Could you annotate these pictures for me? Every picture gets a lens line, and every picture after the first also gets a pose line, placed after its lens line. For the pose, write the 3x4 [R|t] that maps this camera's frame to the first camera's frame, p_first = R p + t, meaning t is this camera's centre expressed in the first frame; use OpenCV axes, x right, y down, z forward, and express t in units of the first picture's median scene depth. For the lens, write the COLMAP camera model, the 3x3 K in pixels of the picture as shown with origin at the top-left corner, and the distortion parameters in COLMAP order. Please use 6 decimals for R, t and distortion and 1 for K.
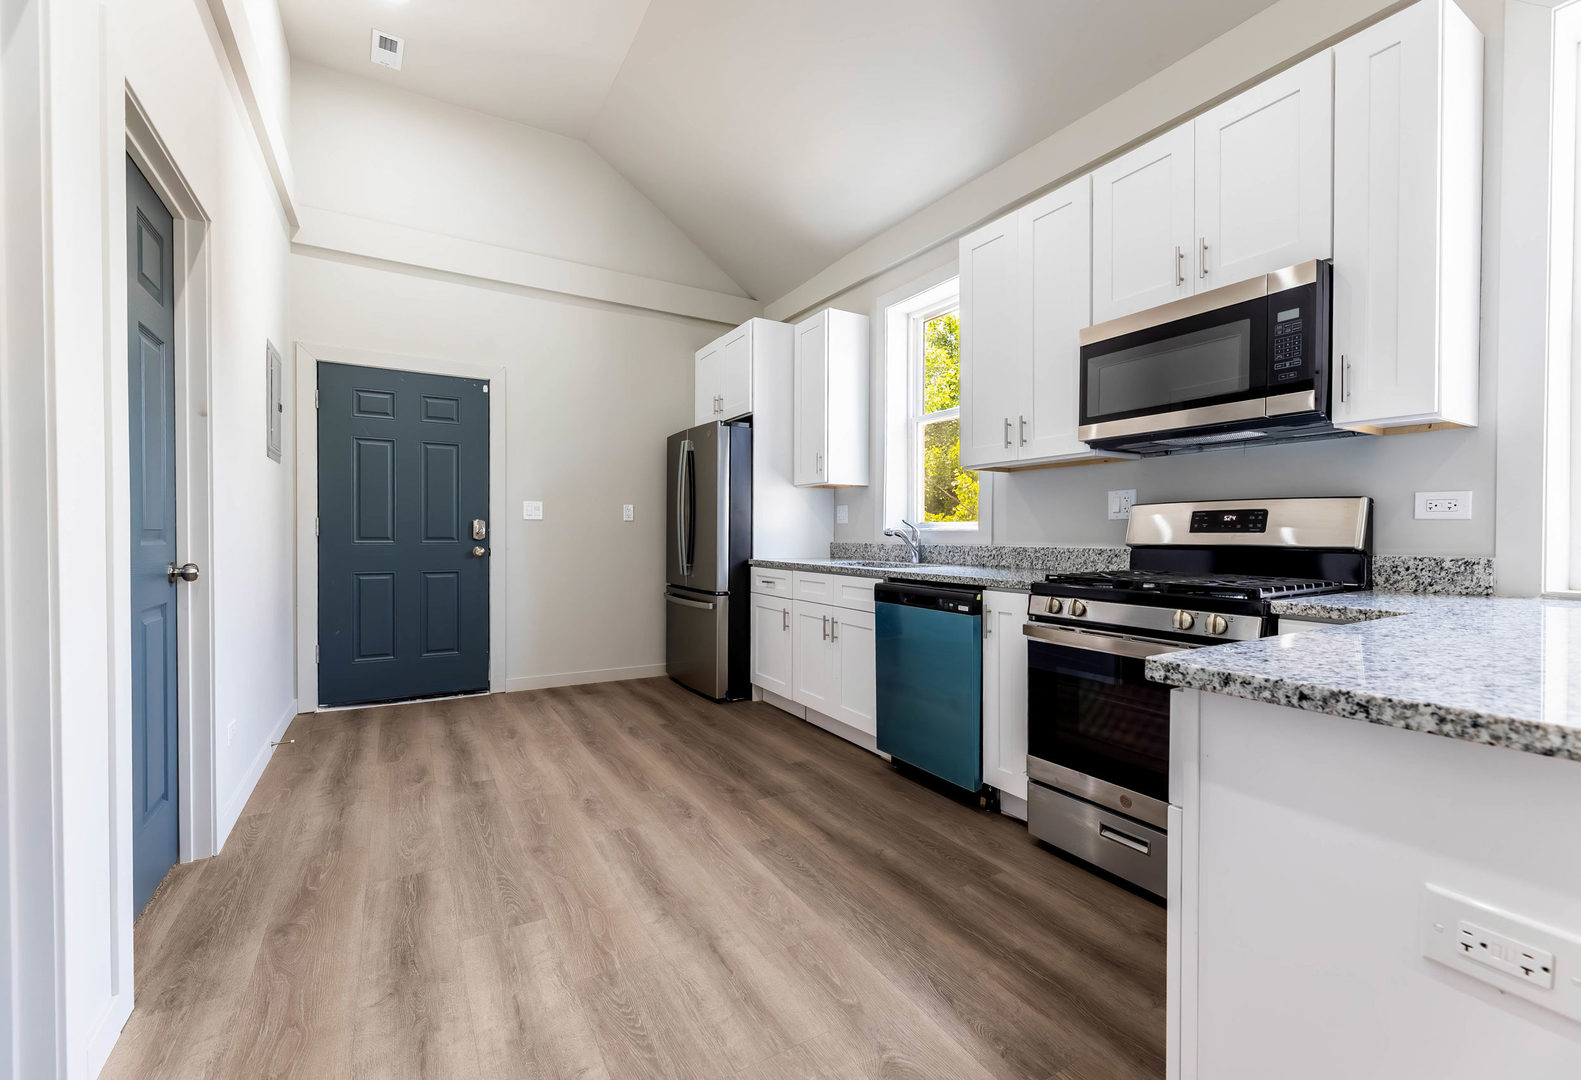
lens RADIAL K [[664.7, 0, 788.4], [0, 664.7, 540.4], [0, 0, 1]] dist [0.000945, -0.000049]
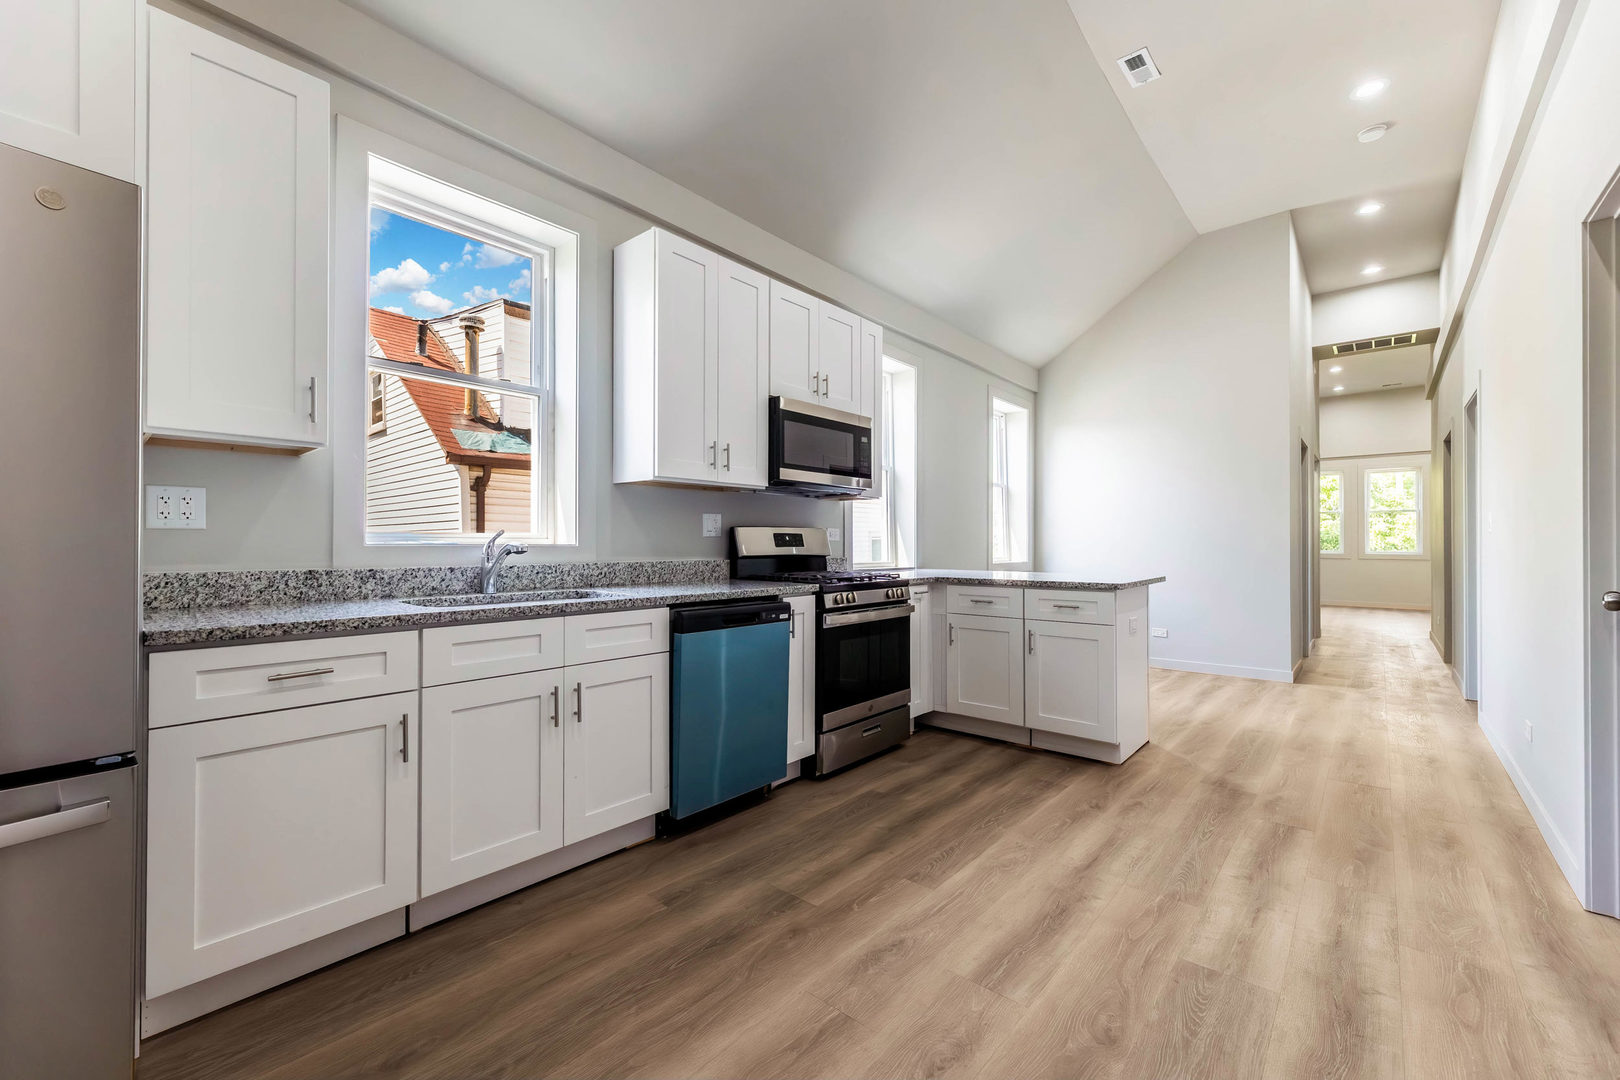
lens RADIAL K [[658.2, 0, 806.4], [0, 658.2, 538.4], [0, 0, 1]] dist [0.002543, 0.000115]
pose [[-0.318643, 0.005314, 0.947860, -0.888791], [0.008796, 0.999958, -0.002649, -0.028079], [-0.947834, 0.007493, -0.318676, 1.467861]]
